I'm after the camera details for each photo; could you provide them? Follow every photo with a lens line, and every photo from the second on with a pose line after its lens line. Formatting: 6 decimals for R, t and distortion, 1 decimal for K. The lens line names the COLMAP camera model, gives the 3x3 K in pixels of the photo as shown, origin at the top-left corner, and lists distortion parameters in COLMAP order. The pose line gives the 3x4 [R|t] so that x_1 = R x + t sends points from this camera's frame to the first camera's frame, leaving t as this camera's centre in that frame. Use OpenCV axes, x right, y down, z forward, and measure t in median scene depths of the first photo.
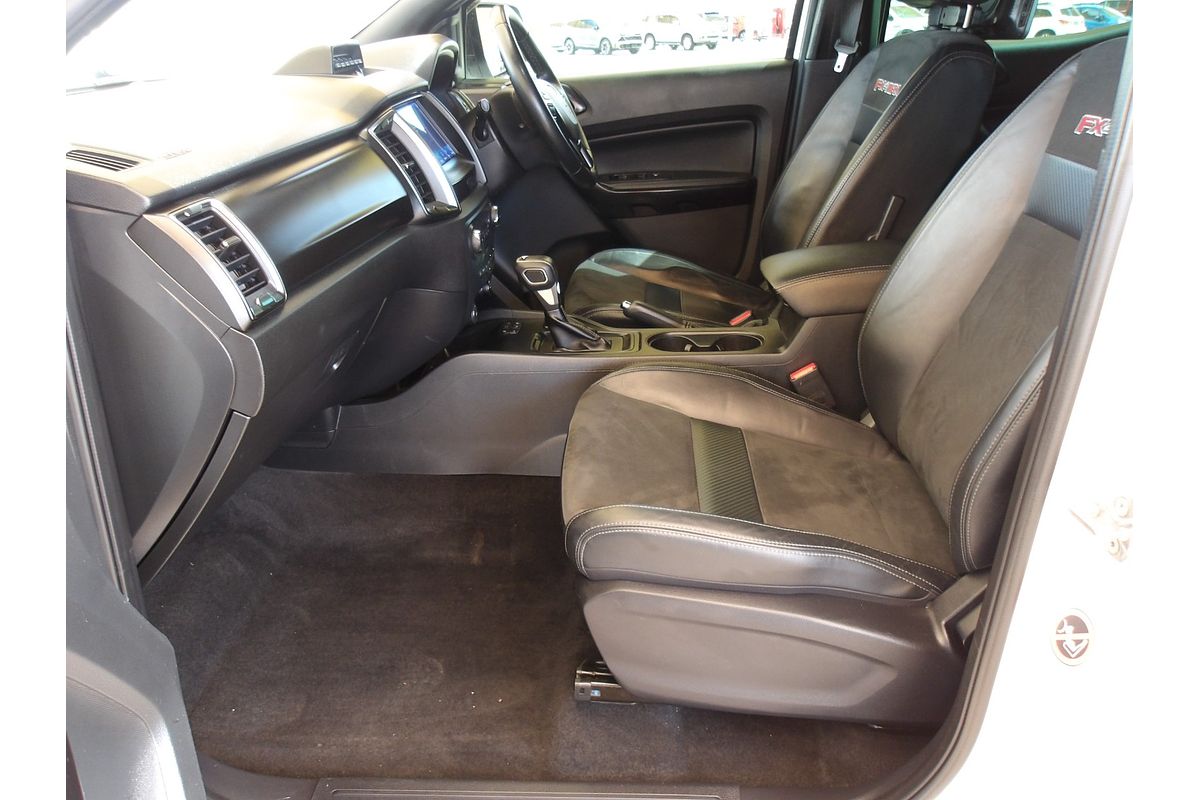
lens RADIAL K [[874.8, 0, 605.5], [0, 874.8, 399.0], [0, 0, 1]] dist [0.005969, 0.007277]
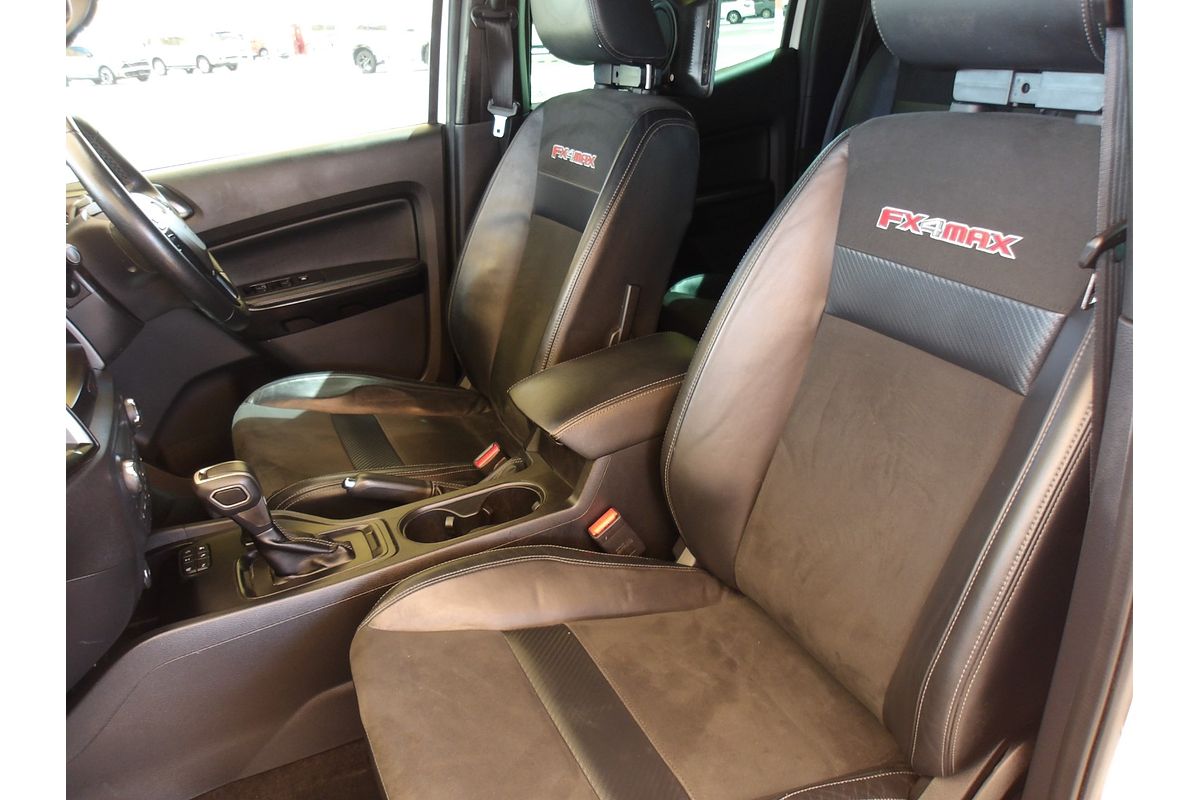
lens RADIAL K [[874.8, 0, 605.5], [0, 874.8, 399.0], [0, 0, 1]] dist [0.005969, 0.007277]
pose [[0.879272, -0.221998, 0.421424, -0.074272], [0.226962, 0.973119, 0.039081, -0.137900], [-0.418772, 0.061285, 0.906021, 0.190636]]
